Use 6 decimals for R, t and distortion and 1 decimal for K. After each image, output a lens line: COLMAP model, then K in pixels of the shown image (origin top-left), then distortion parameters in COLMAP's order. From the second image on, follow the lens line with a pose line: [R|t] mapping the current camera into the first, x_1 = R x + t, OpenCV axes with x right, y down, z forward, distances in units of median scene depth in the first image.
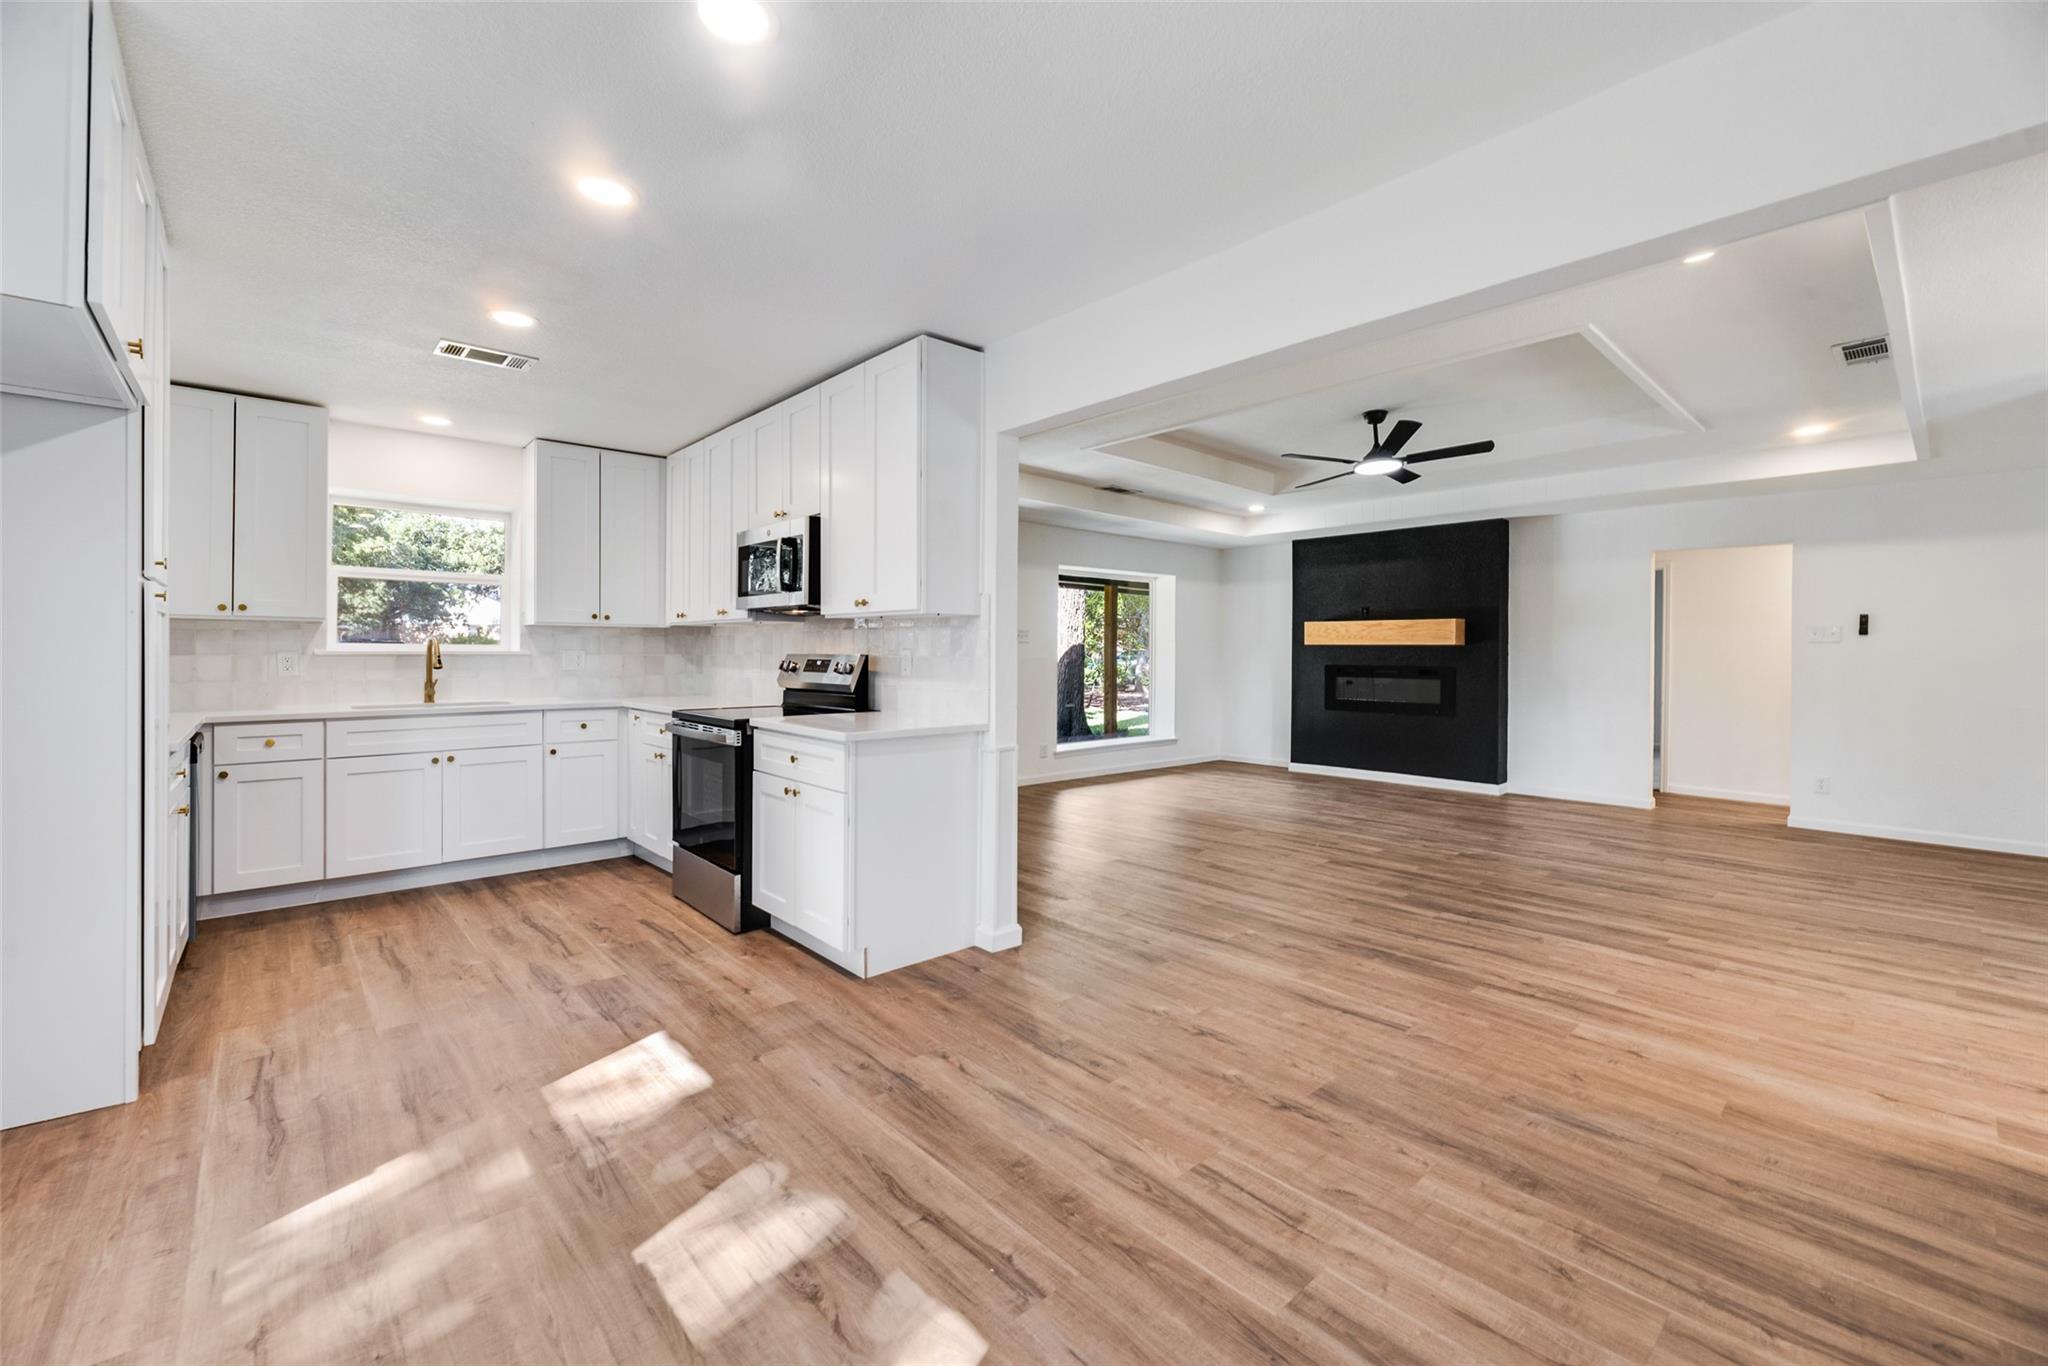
lens RADIAL K [[837.2, 0, 1022.1], [0, 837.2, 649.8], [0, 0, 1]] dist [-0.001779, -0.000599]
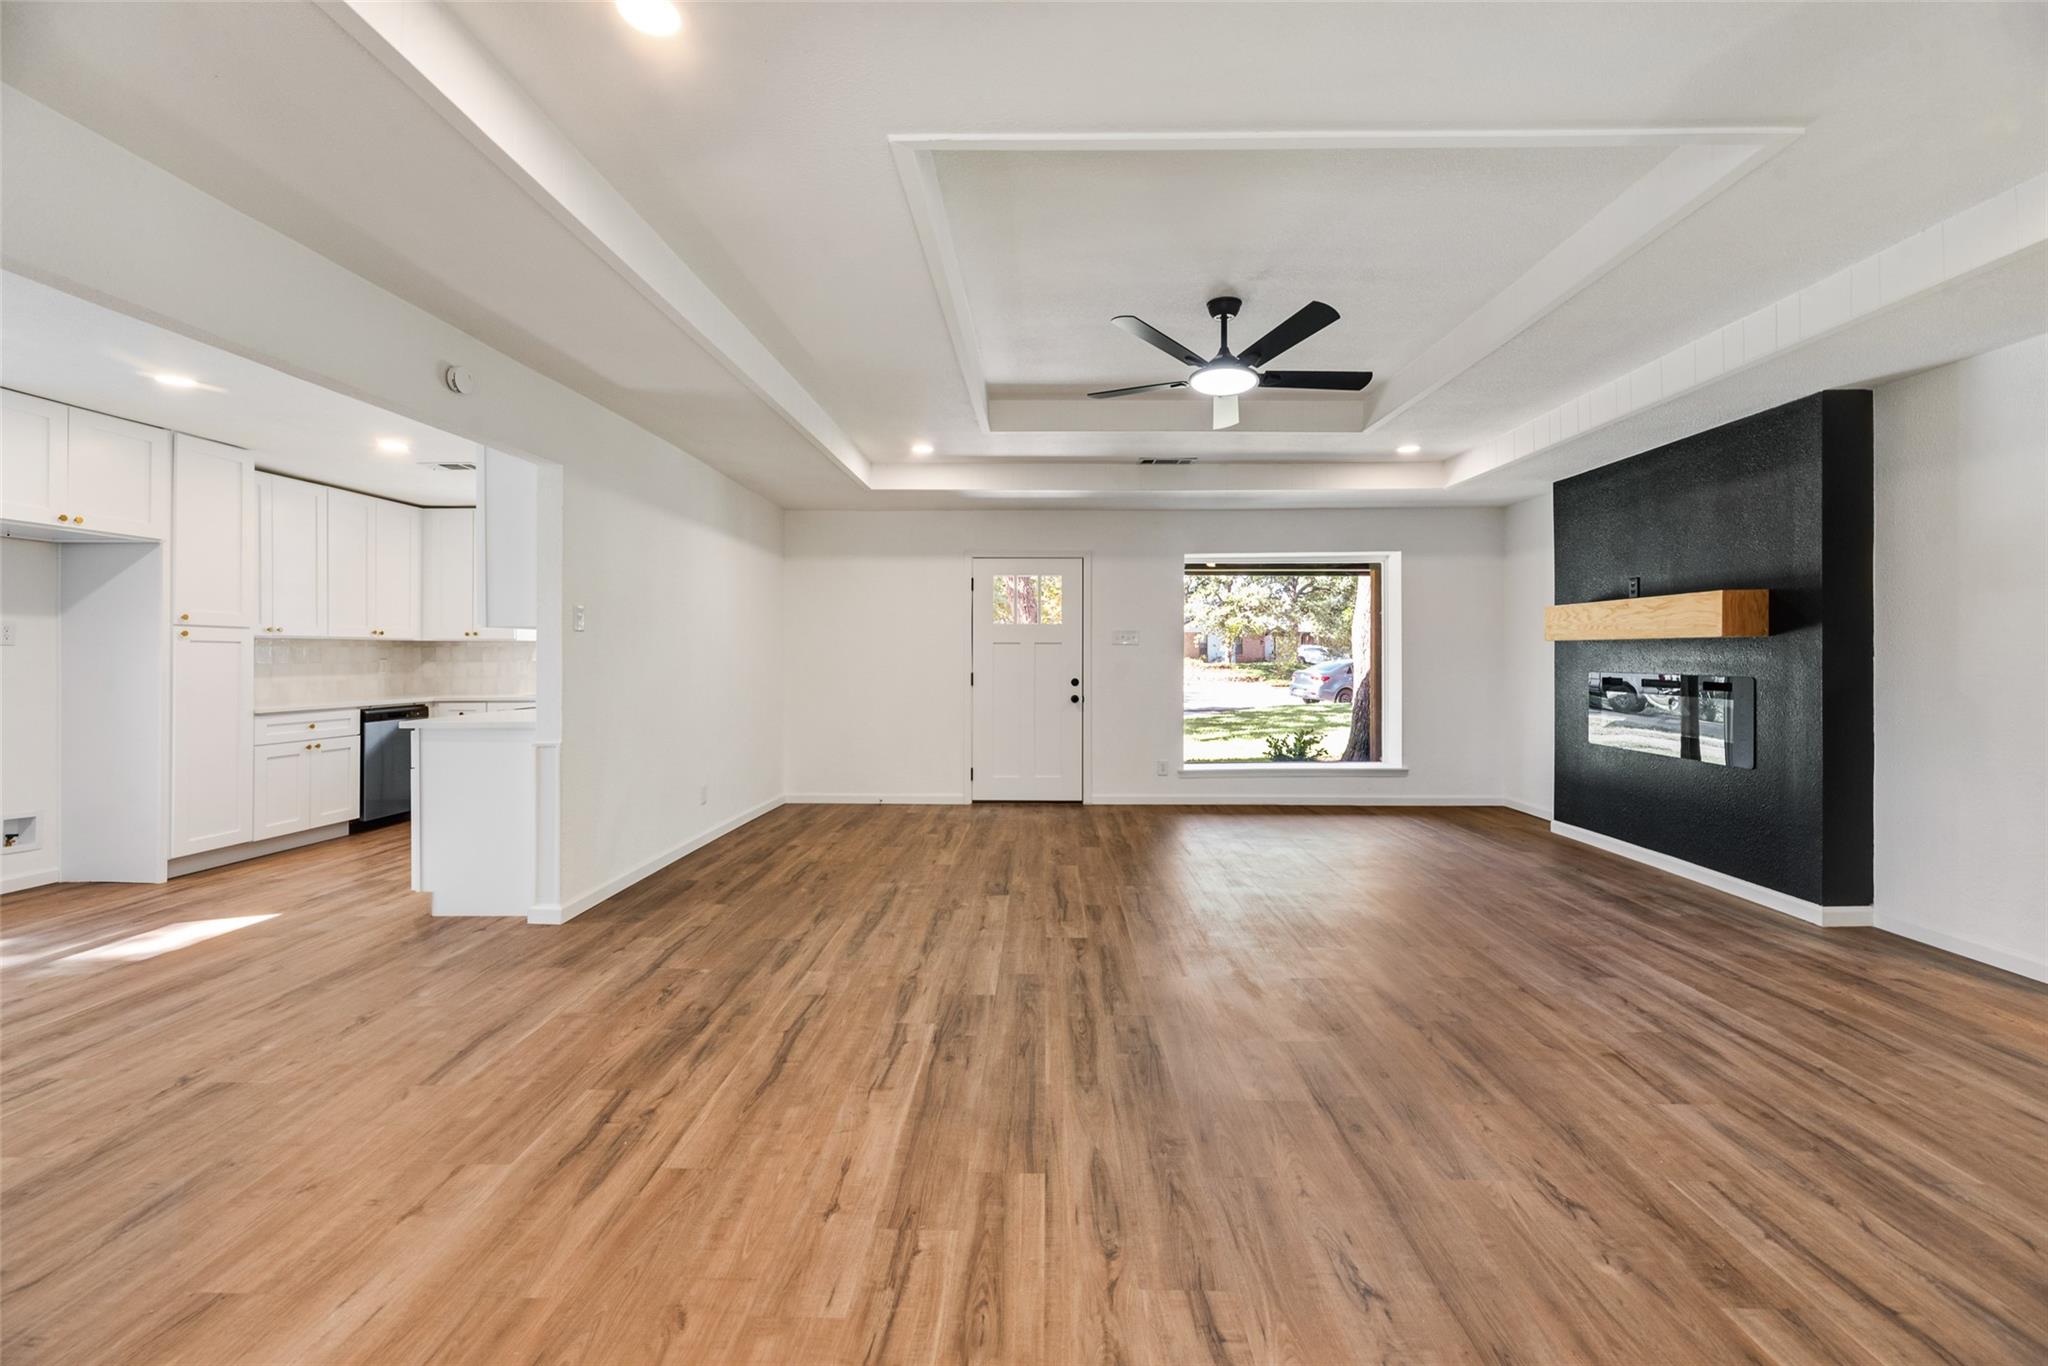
lens RADIAL K [[837.2, 0, 1050.7], [0, 837.2, 661.8], [0, 0, 1]] dist [-0.001779, -0.000599]
pose [[0.732647, -0.000668, -0.680609, 0.980038], [0.008956, 0.999922, 0.008658, 0.002104], [0.680550, -0.012439, 0.732596, 0.510774]]
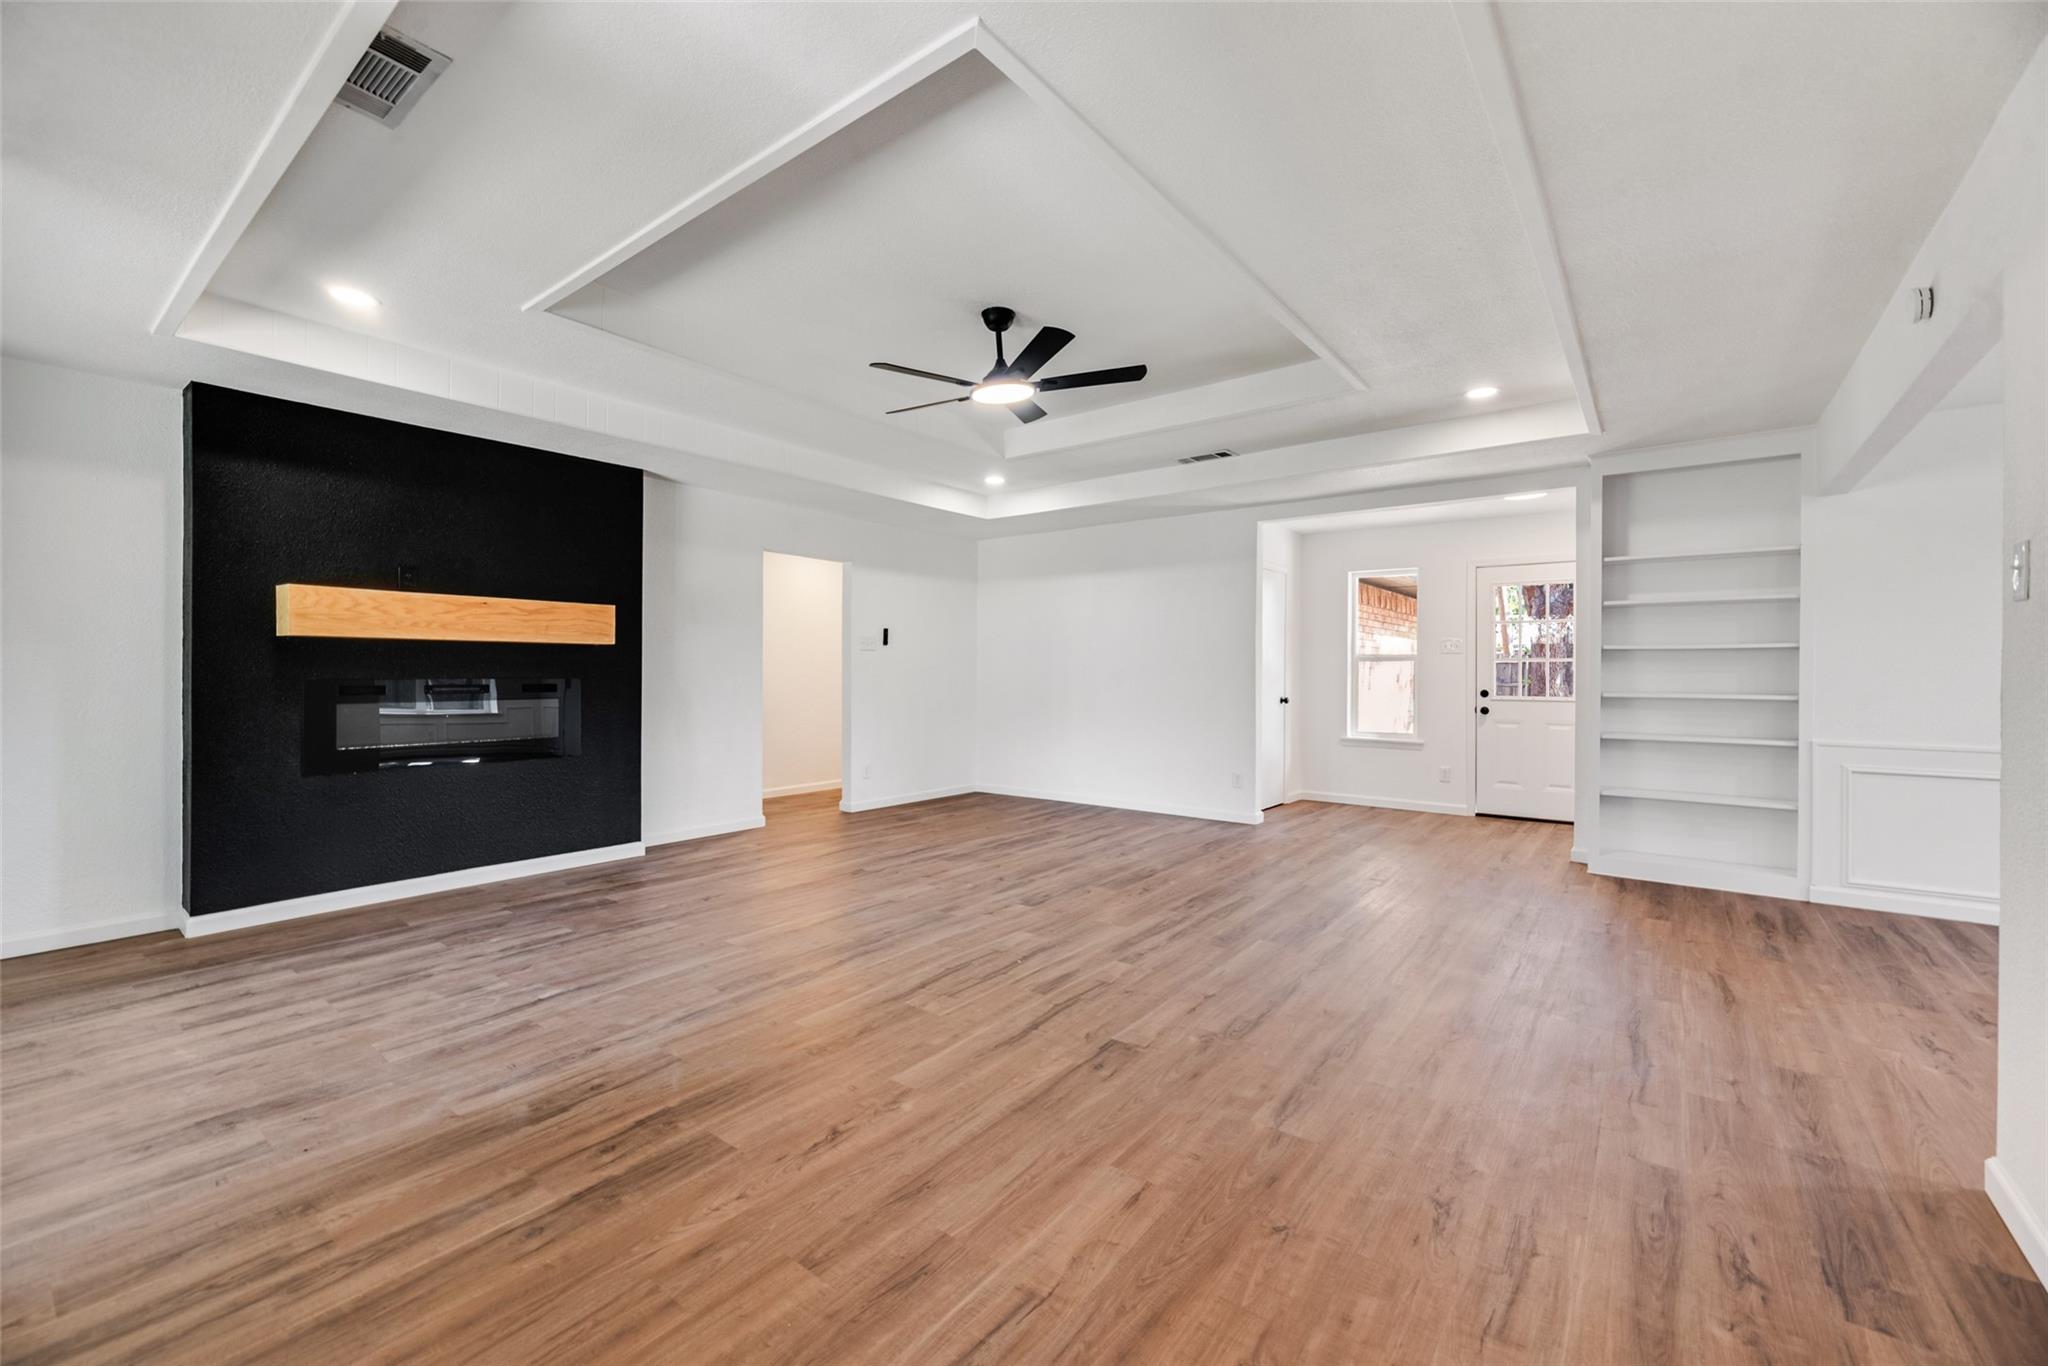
lens RADIAL K [[837.2, 0, 1034.8], [0, 837.2, 672.7], [0, 0, 1]] dist [-0.001779, -0.000599]
pose [[-0.181572, -0.014001, 0.983278, -0.342723], [-0.010855, 0.999866, 0.012233, 0.008551], [-0.983318, -0.008452, -0.181699, 1.384328]]
